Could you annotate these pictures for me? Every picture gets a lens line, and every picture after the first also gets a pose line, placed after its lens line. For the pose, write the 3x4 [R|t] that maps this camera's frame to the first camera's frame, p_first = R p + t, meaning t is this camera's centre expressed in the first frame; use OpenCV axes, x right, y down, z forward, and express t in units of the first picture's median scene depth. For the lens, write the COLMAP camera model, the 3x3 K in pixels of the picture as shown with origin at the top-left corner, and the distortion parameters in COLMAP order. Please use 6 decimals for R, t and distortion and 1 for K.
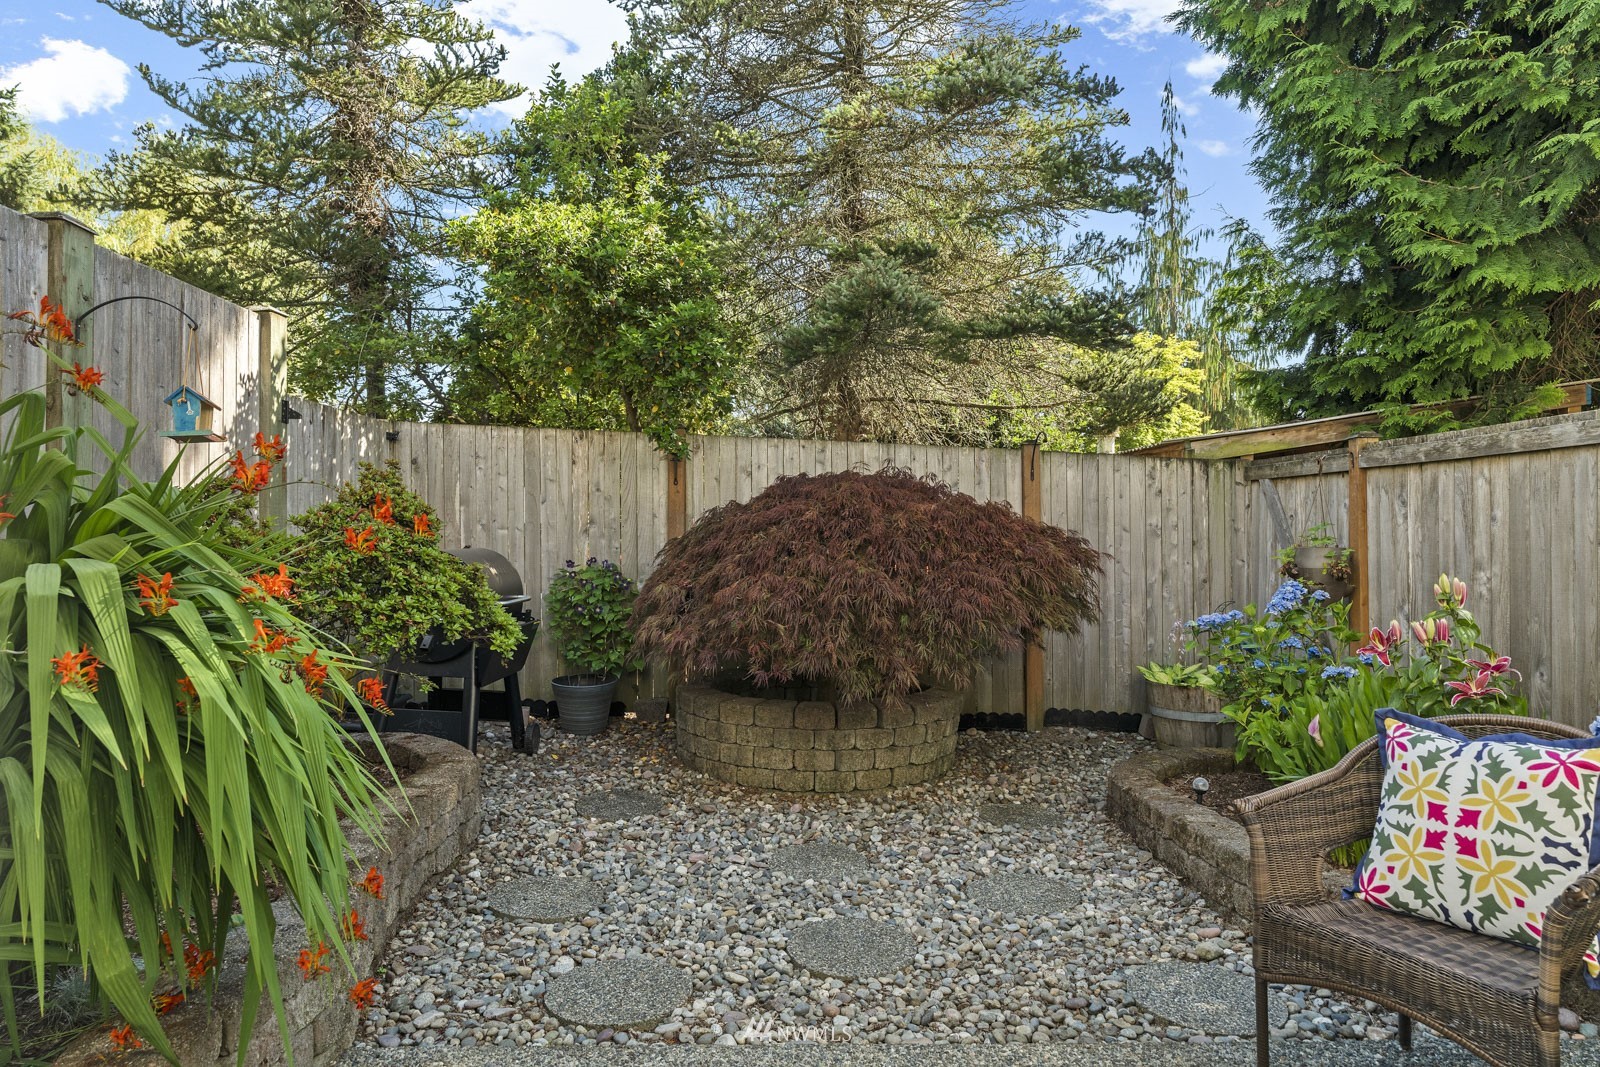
lens RADIAL K [[968.1, 0, 801.6], [0, 968.1, 532.2], [0, 0, 1]] dist [0.007812, -0.000184]
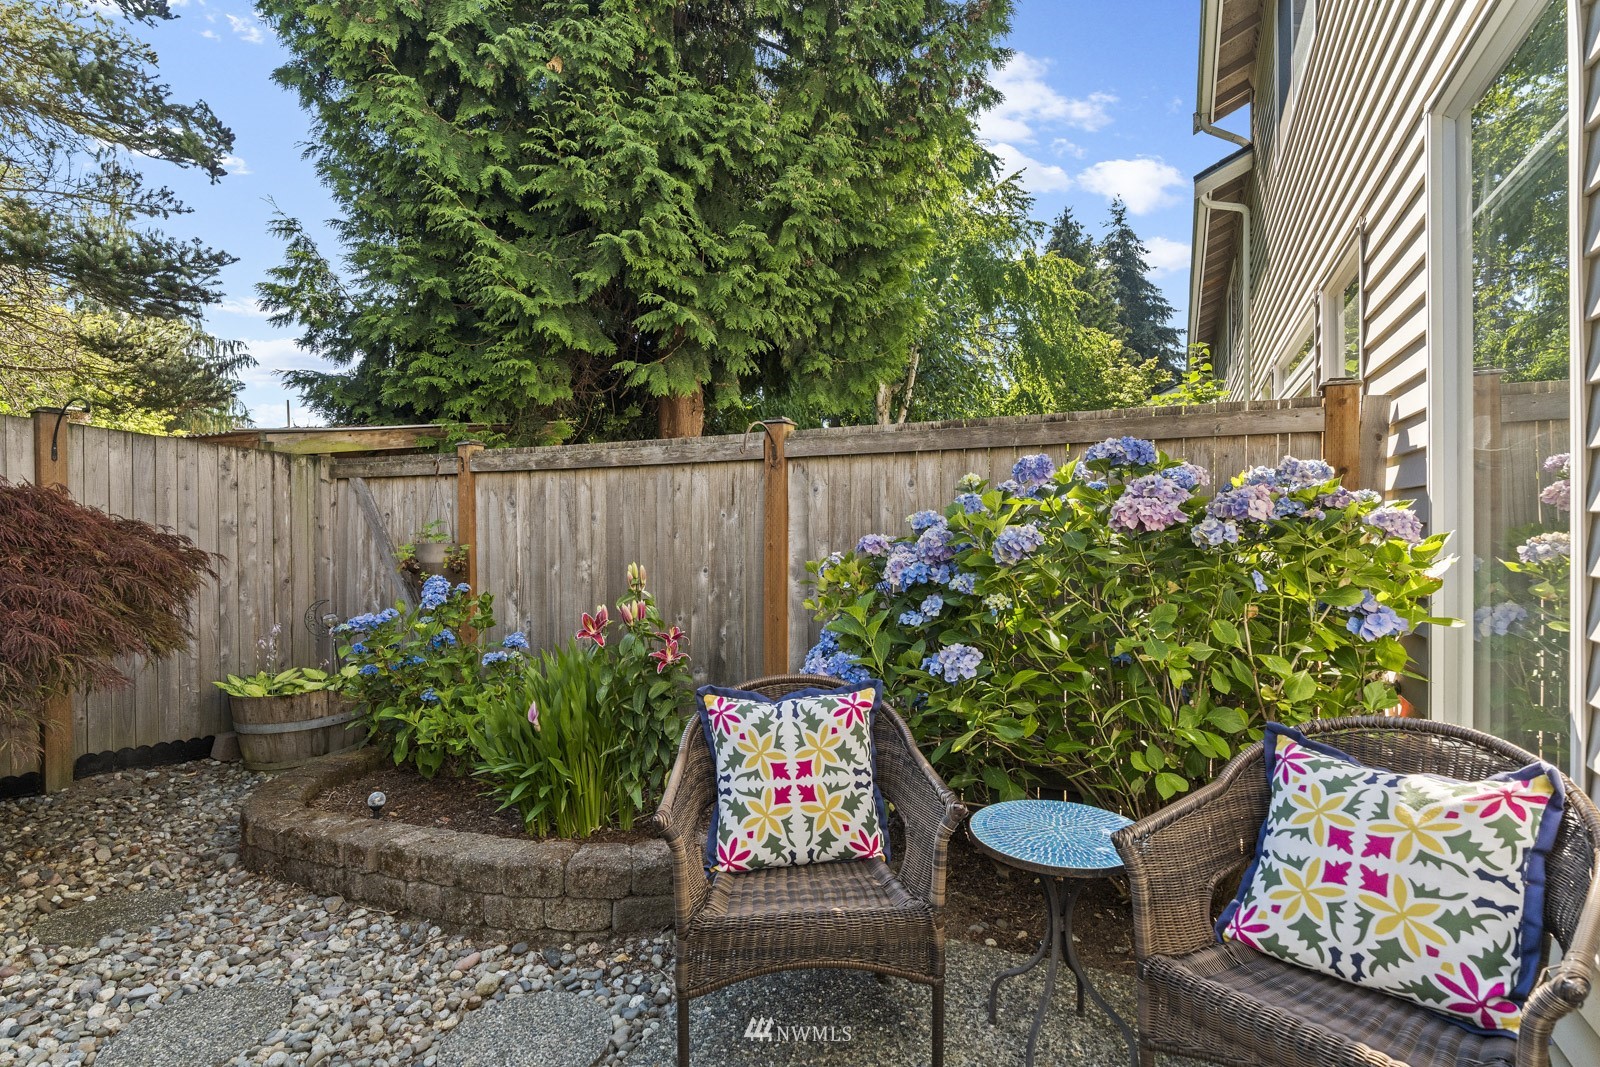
lens RADIAL K [[787.5, 0, 802.4], [0, 787.5, 535.6], [0, 0, 1]] dist [-0.003051, 0.000788]
pose [[0.440691, -0.003153, 0.897653, -0.069562], [0.001200, 0.999995, 0.002923, 0.005099], [-0.897658, -0.000211, 0.440693, 0.252807]]
